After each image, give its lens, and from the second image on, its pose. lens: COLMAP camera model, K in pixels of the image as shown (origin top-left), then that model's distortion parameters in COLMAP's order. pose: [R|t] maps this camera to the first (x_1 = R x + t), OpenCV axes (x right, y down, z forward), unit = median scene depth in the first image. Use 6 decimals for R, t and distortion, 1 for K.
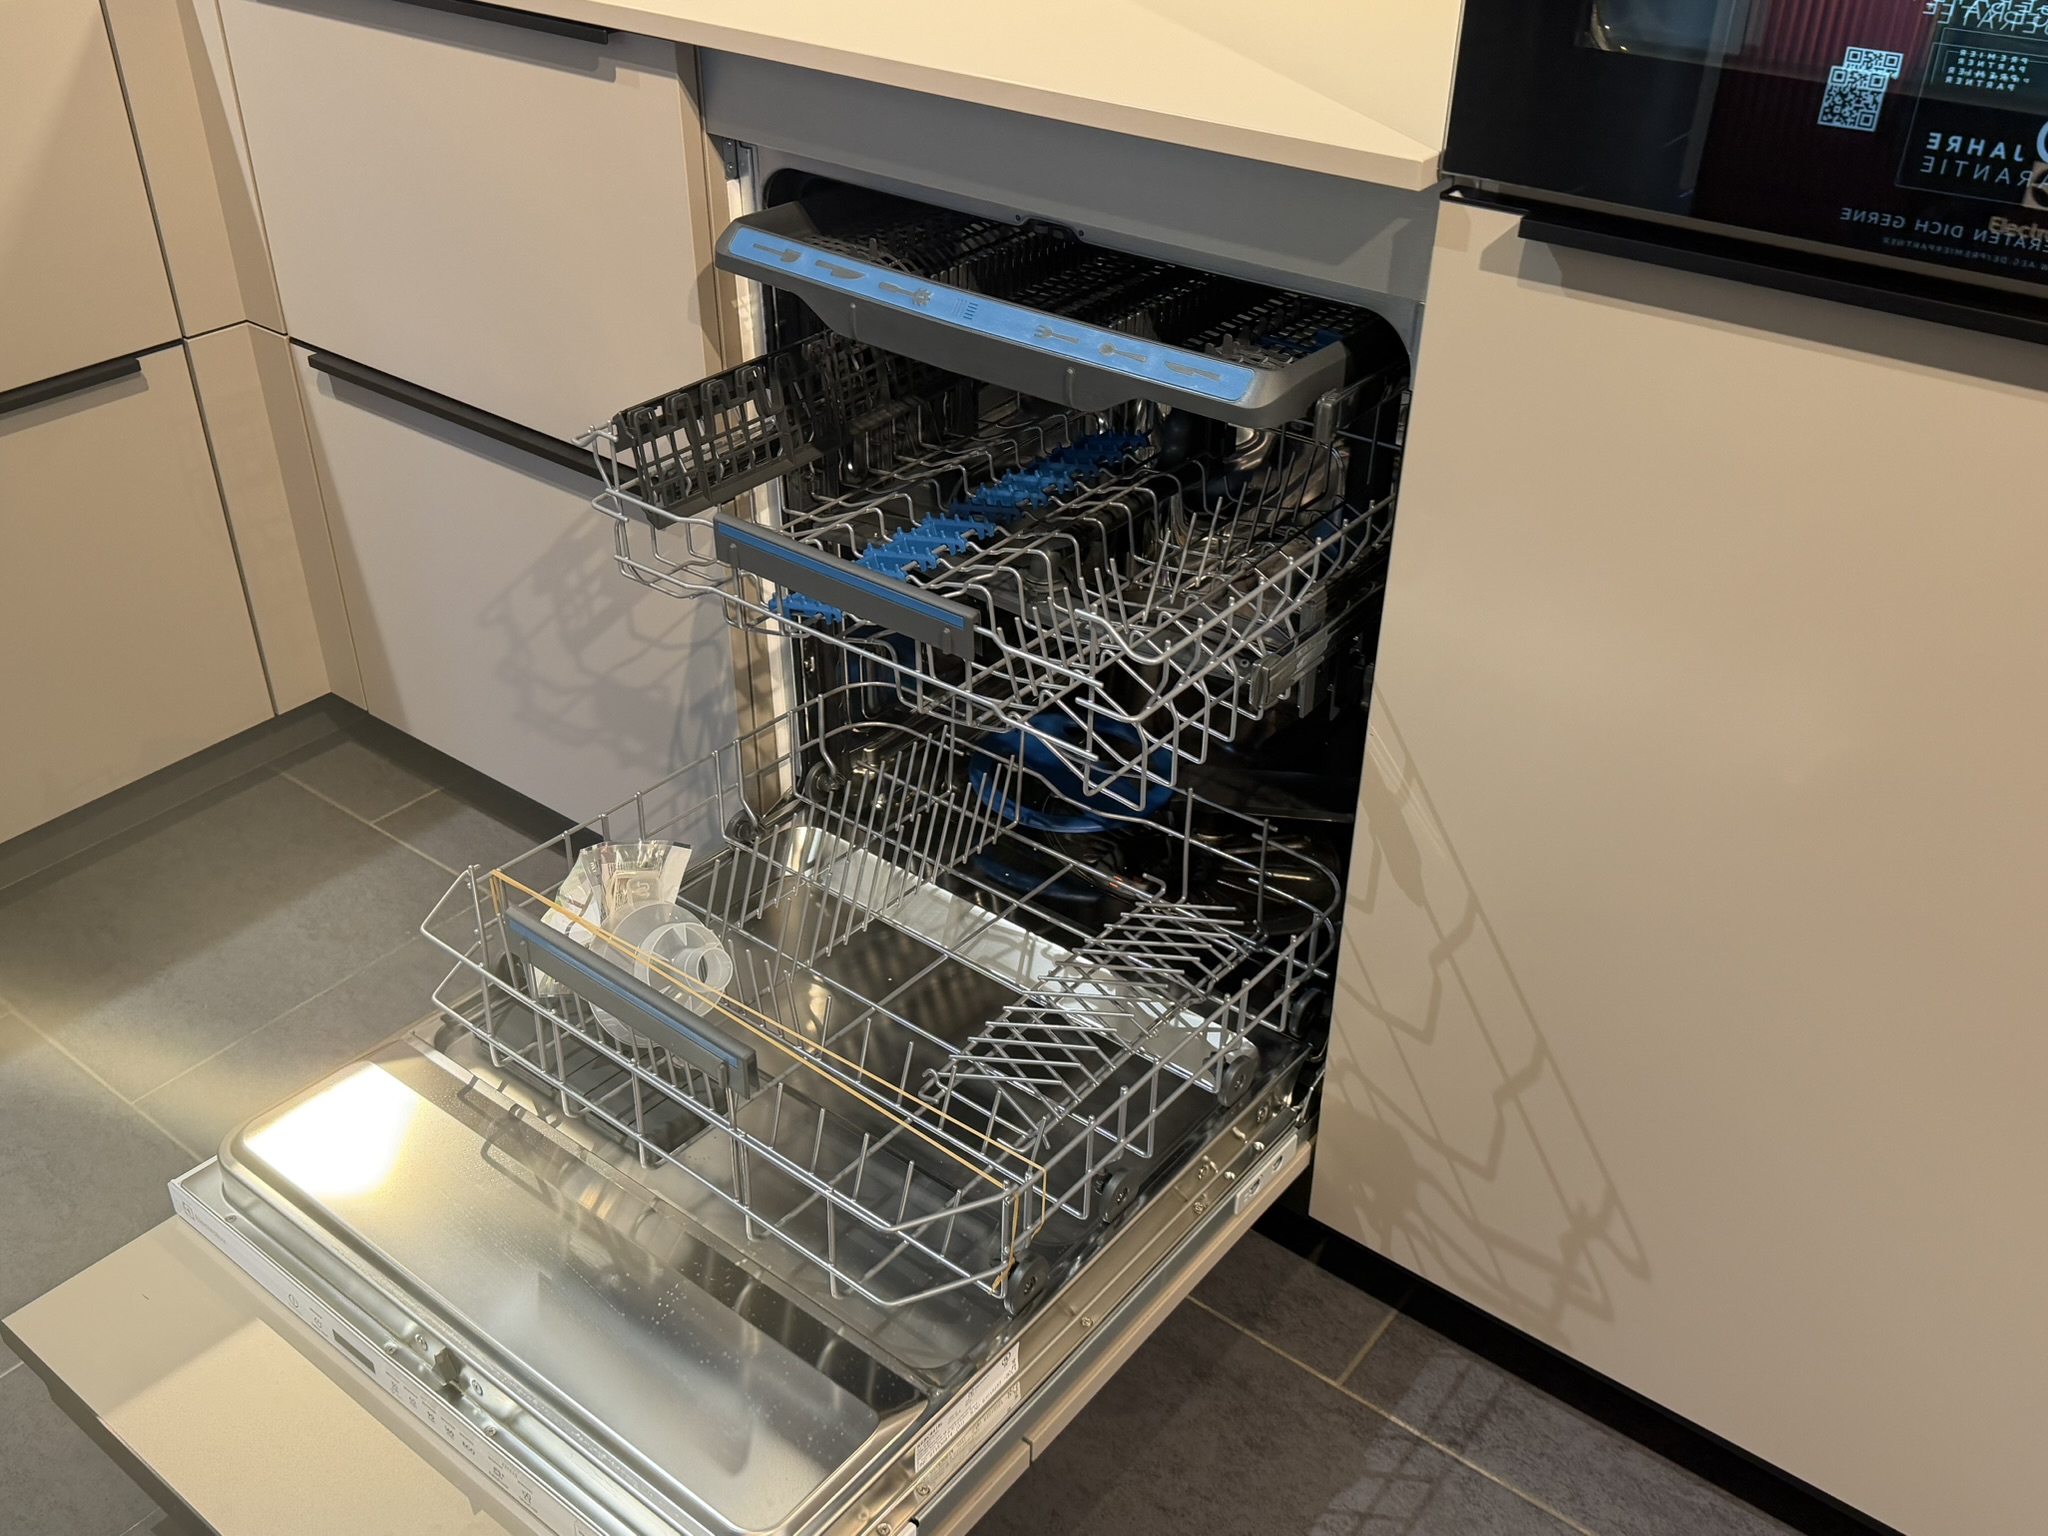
lens RADIAL K [[1854.5, 0, 1003.2], [0, 1854.5, 746.5], [0, 0, 1]] dist [0.091945, -0.177122]
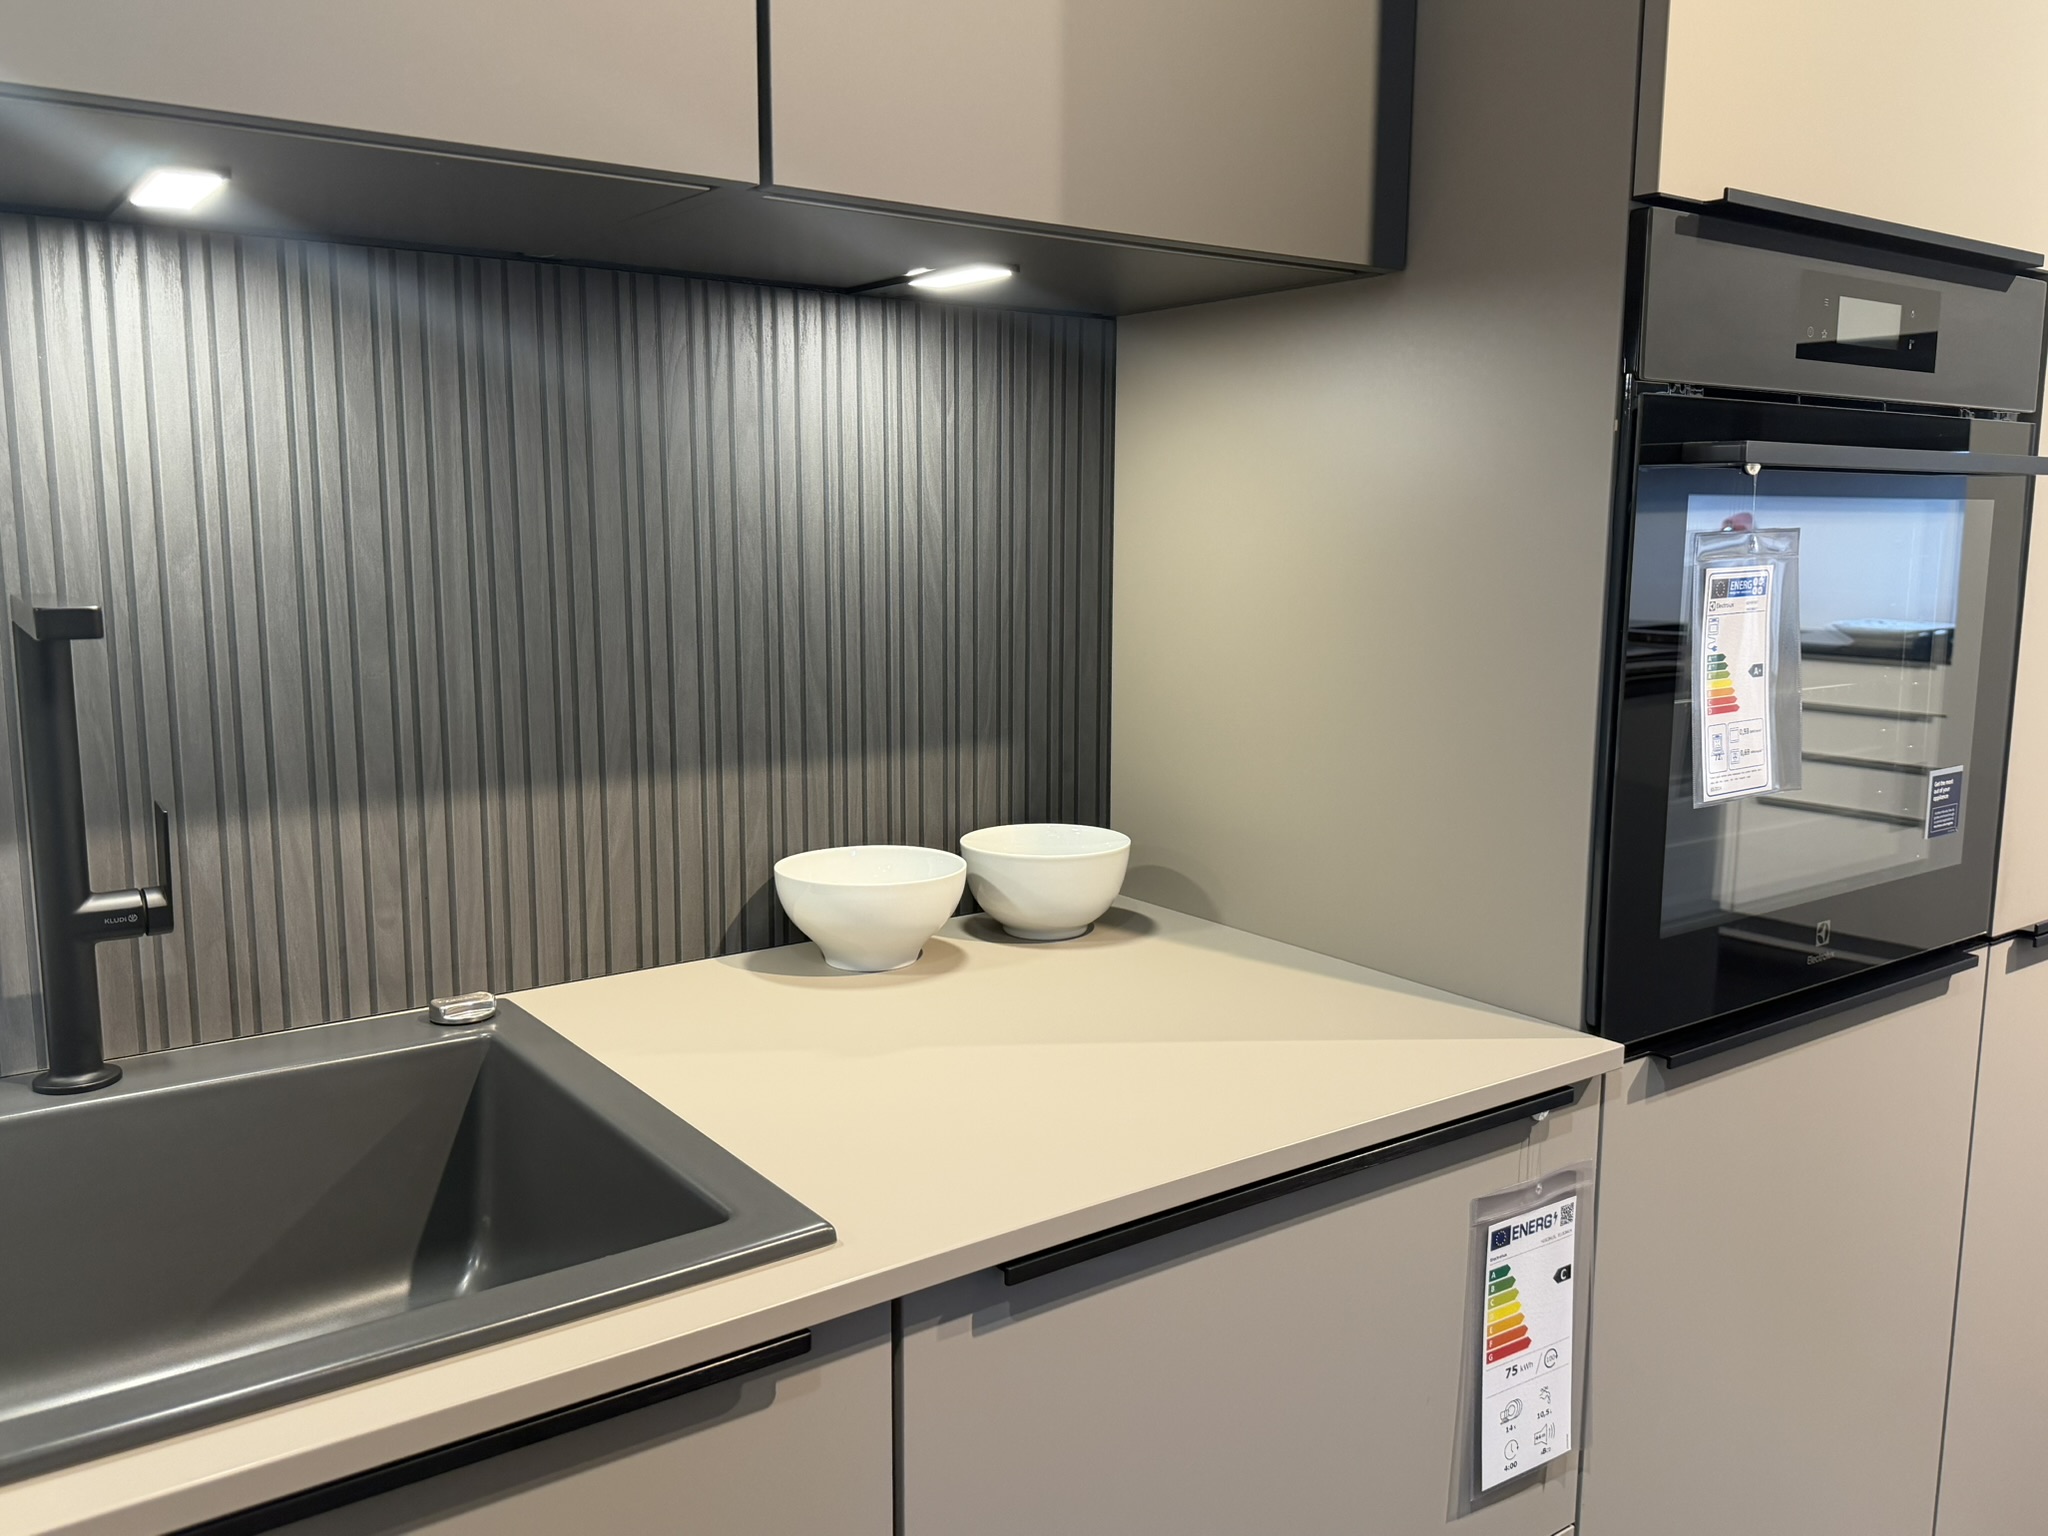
lens RADIAL K [[1645.5, 0, 1032.1], [0, 1645.5, 765.9], [0, 0, 1]] dist [0.091121, -0.193740]
pose [[0.263294, -0.148283, 0.953252, -0.959339], [0.512283, 0.858780, -0.007908, -0.673188], [-0.817461, 0.490417, 0.302074, 0.868058]]
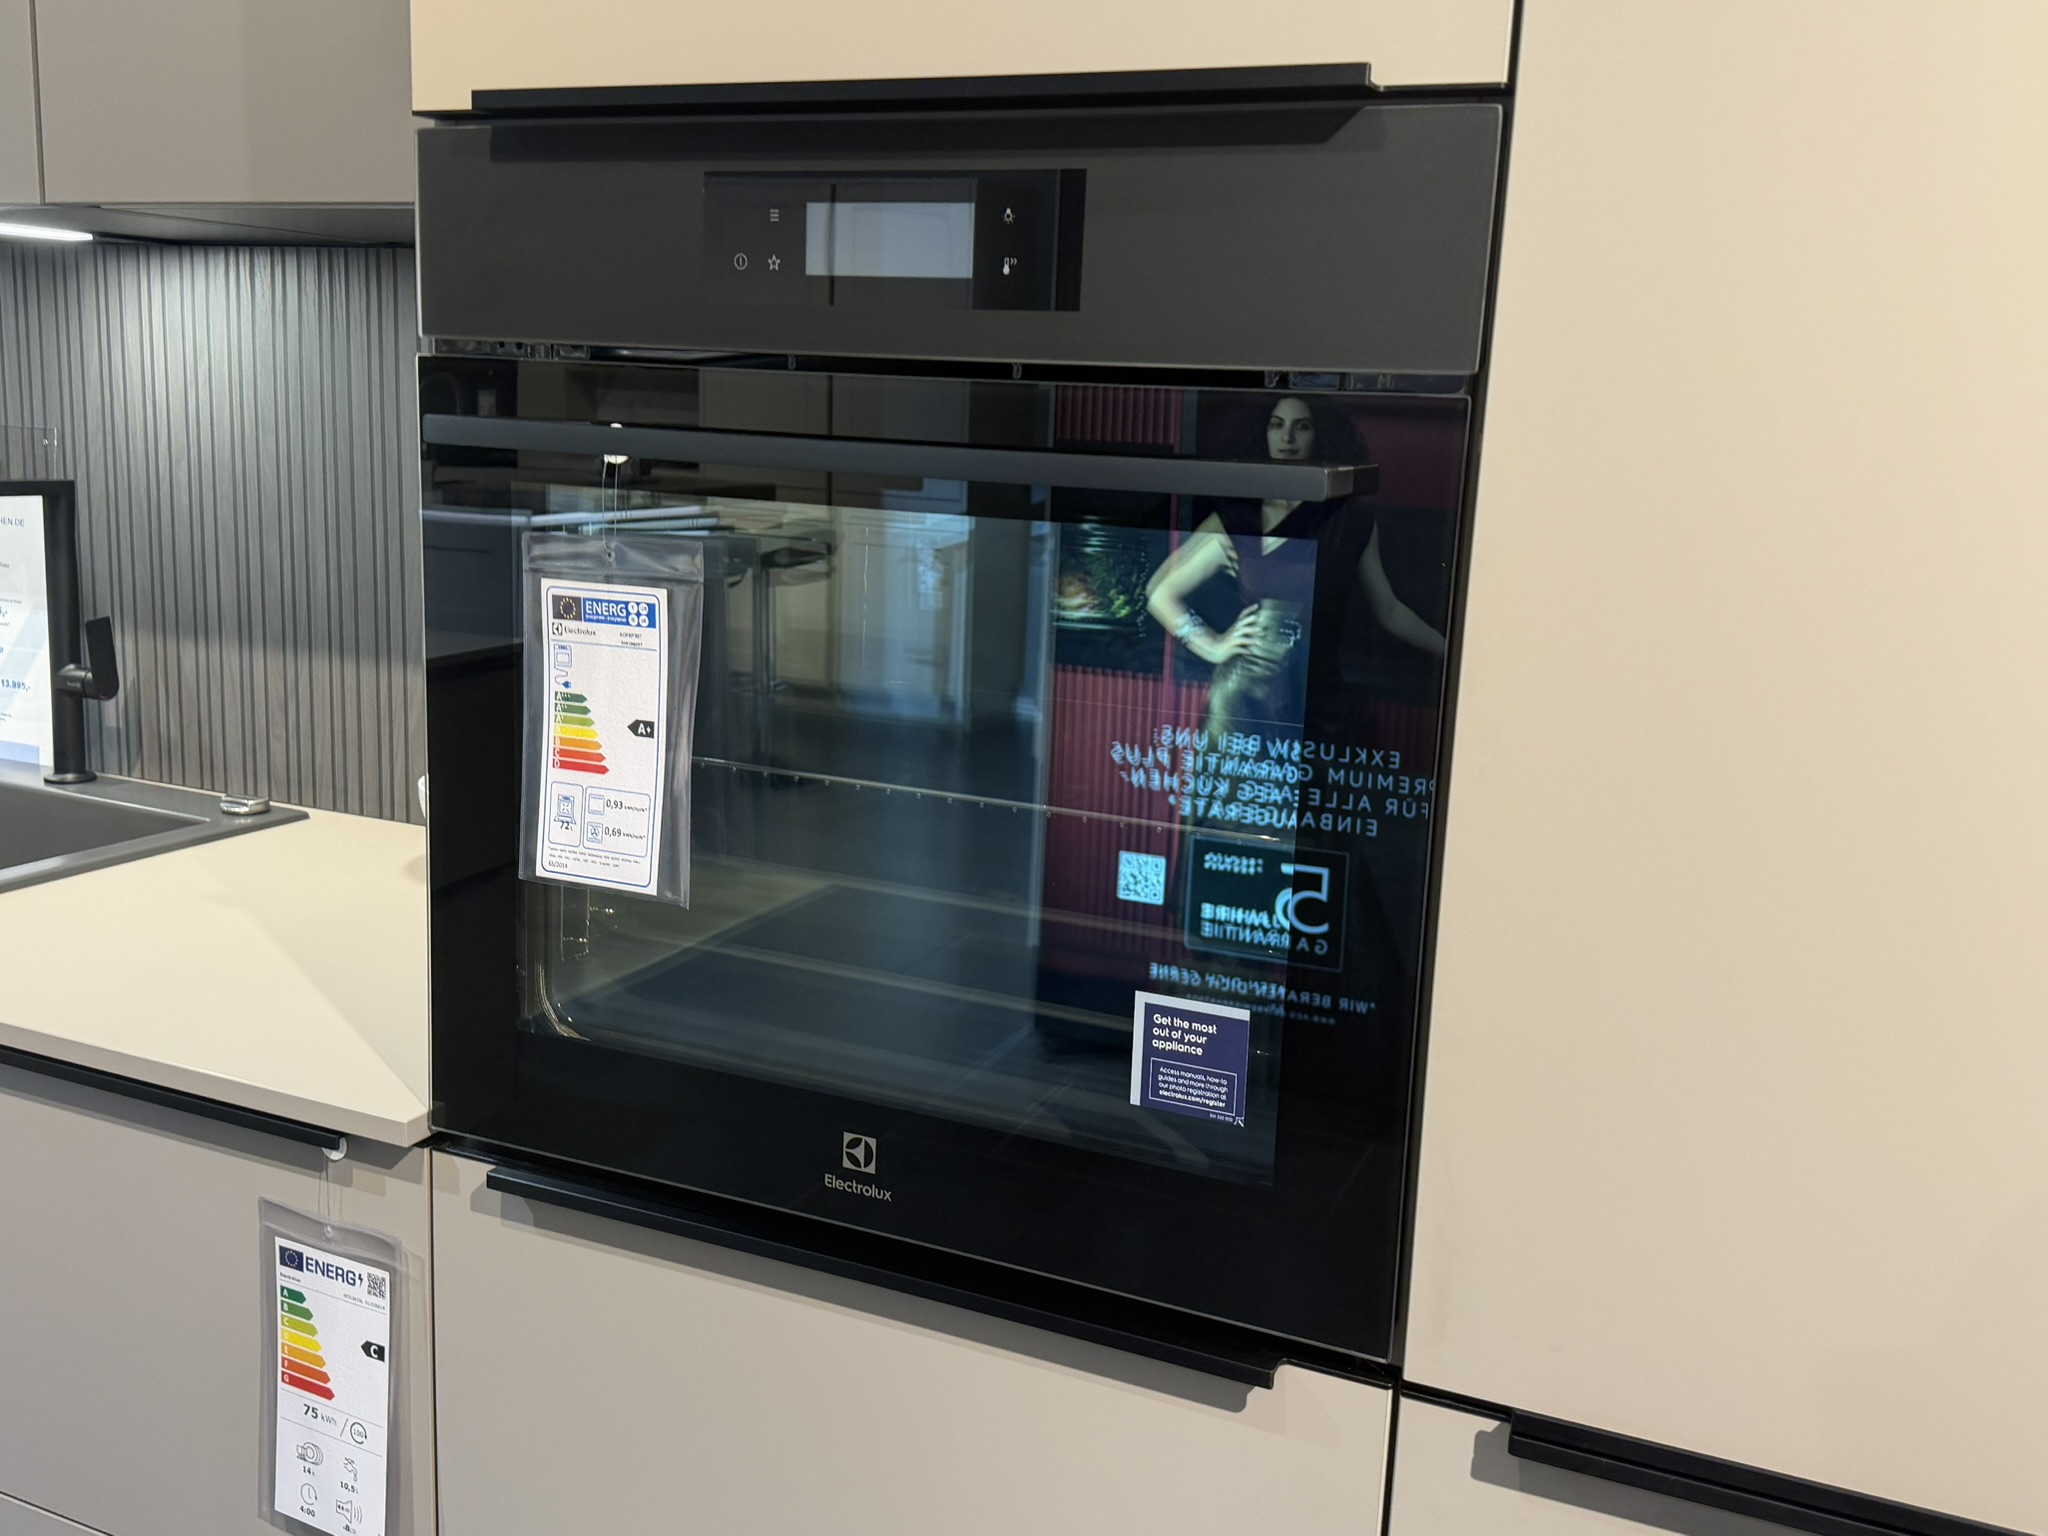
lens RADIAL K [[1854.5, 0, 1003.2], [0, 1854.5, 746.5], [0, 0, 1]] dist [0.091945, -0.177122]
pose [[0.969773, -0.009874, 0.243808, 0.293168], [0.097215, 0.932092, -0.348934, -0.092005], [-0.223806, 0.362088, 0.904877, -0.182845]]
